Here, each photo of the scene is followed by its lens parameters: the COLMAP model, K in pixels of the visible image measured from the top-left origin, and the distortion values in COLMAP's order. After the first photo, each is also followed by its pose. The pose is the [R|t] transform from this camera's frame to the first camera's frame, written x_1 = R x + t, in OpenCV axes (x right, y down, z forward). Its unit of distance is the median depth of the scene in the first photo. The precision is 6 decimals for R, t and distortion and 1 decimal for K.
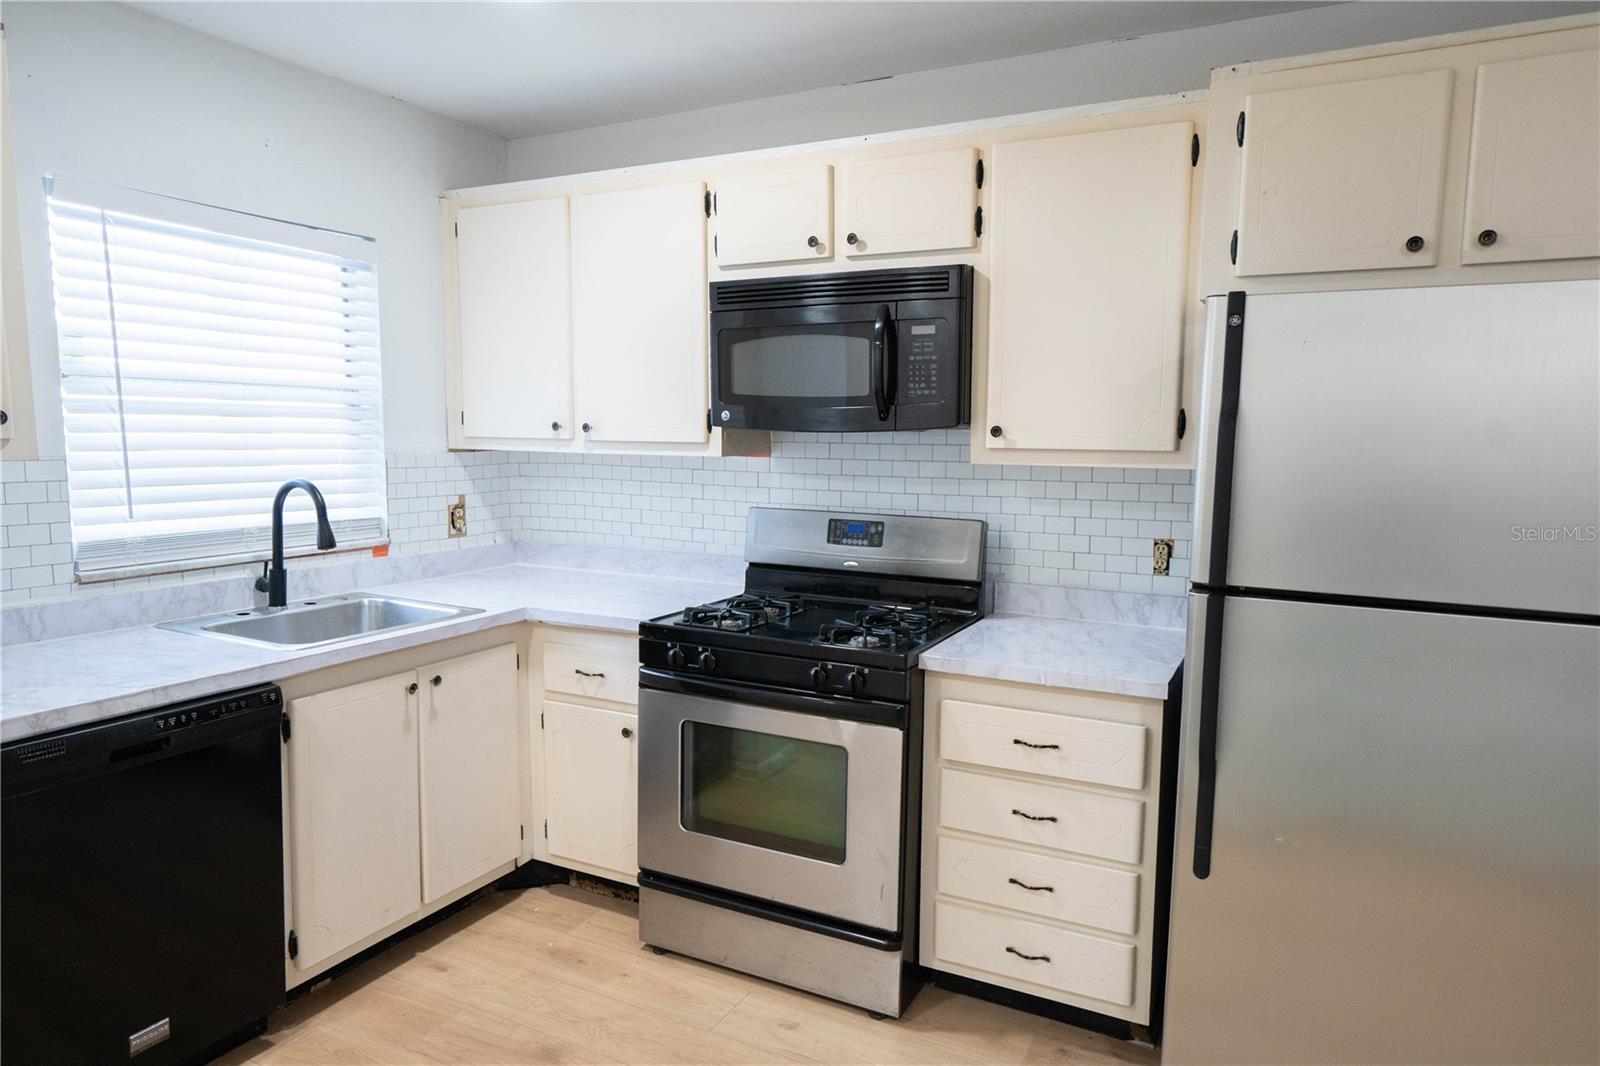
lens RADIAL K [[1003.4, 0, 803.7], [0, 1003.4, 535.4], [0, 0, 1]] dist [0.017790, -0.001812]
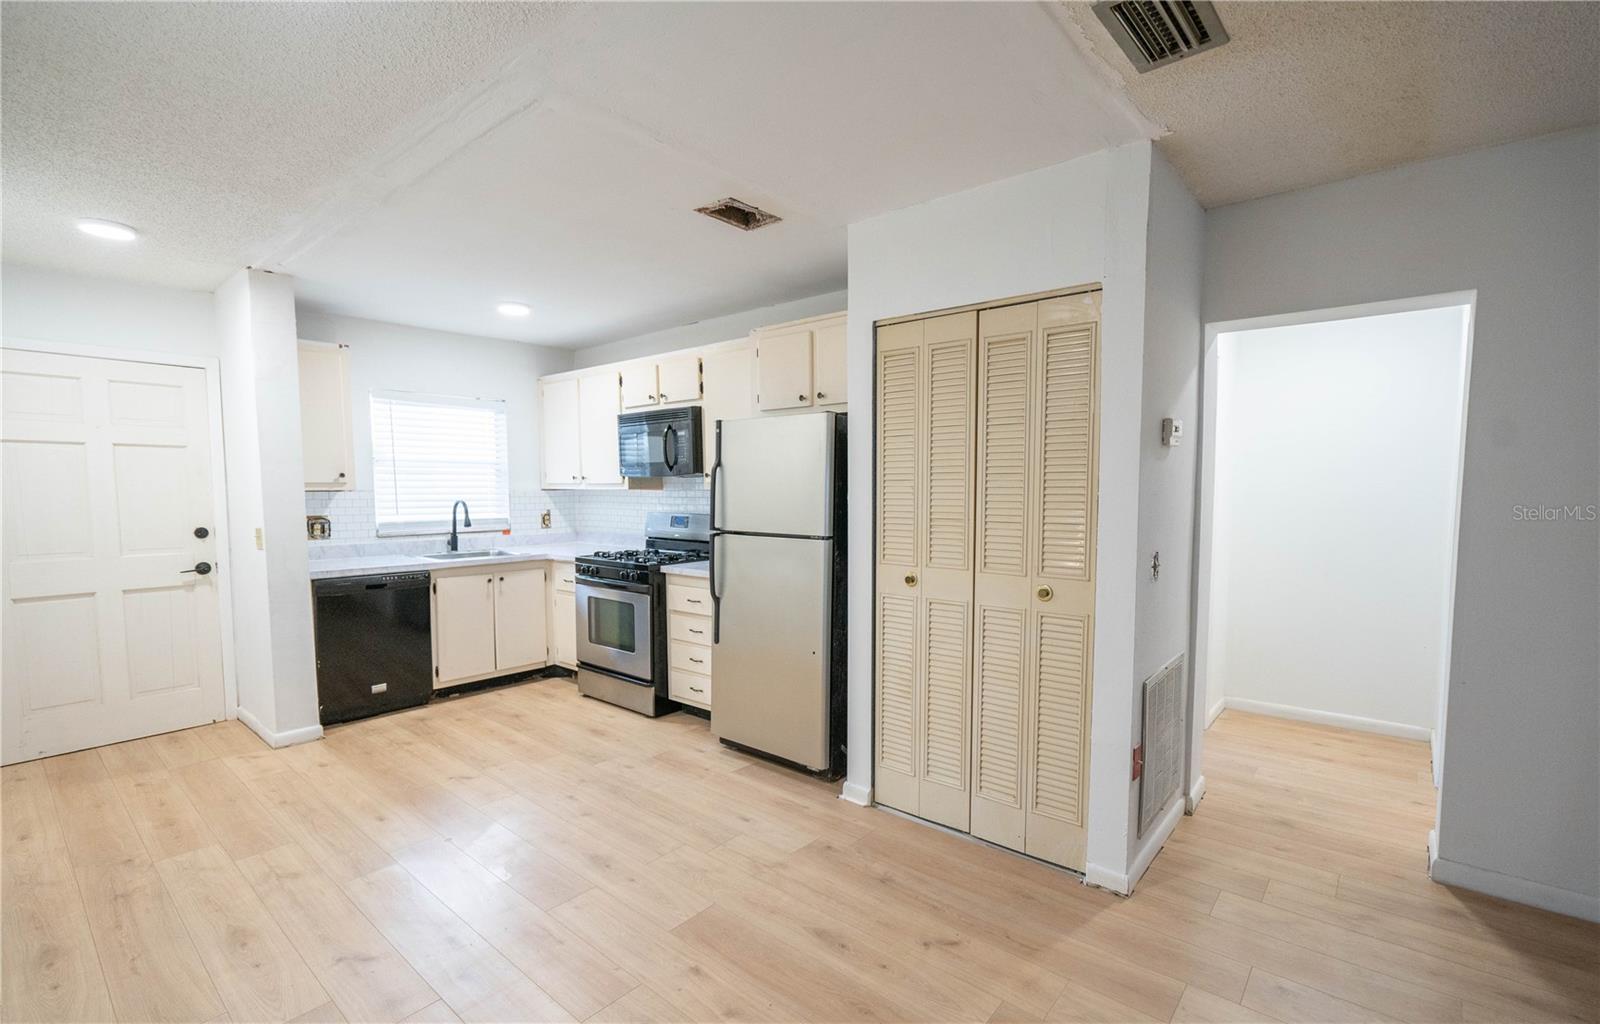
lens RADIAL K [[730.4, 0, 806.9], [0, 730.4, 532.9], [0, 0, 1]] dist [0.004118, 0.000225]
pose [[0.972282, -0.000656, -0.233810, 0.772609], [-0.009309, 0.999094, -0.041517, 0.095096], [0.233625, 0.042543, 0.971396, -0.572179]]
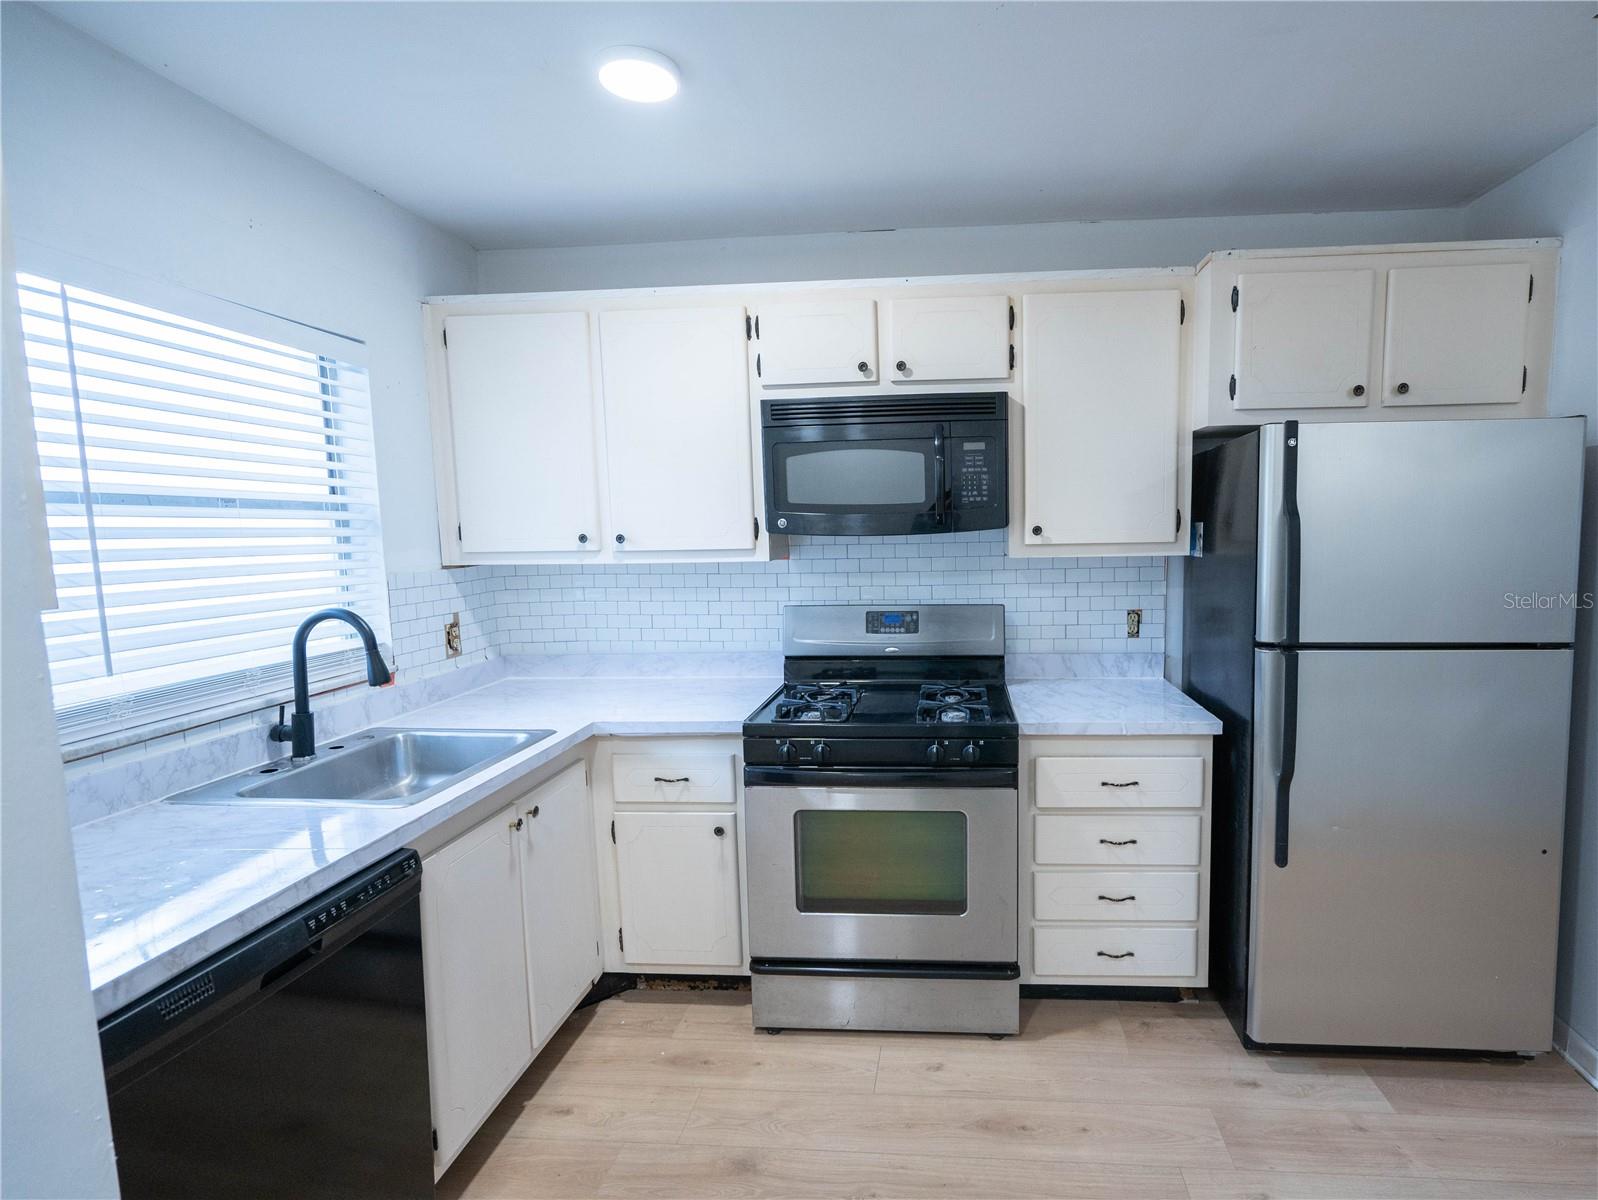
lens RADIAL K [[802.9, 0, 873.4], [0, 802.9, 604.6], [0, 0, 1]] dist [-0.002541, 0.001231]
pose [[0.917775, -0.065878, 0.391598, -0.351833], [0.069511, 0.997569, 0.004908, -0.030926], [-0.390969, 0.022716, 0.920123, 0.176360]]
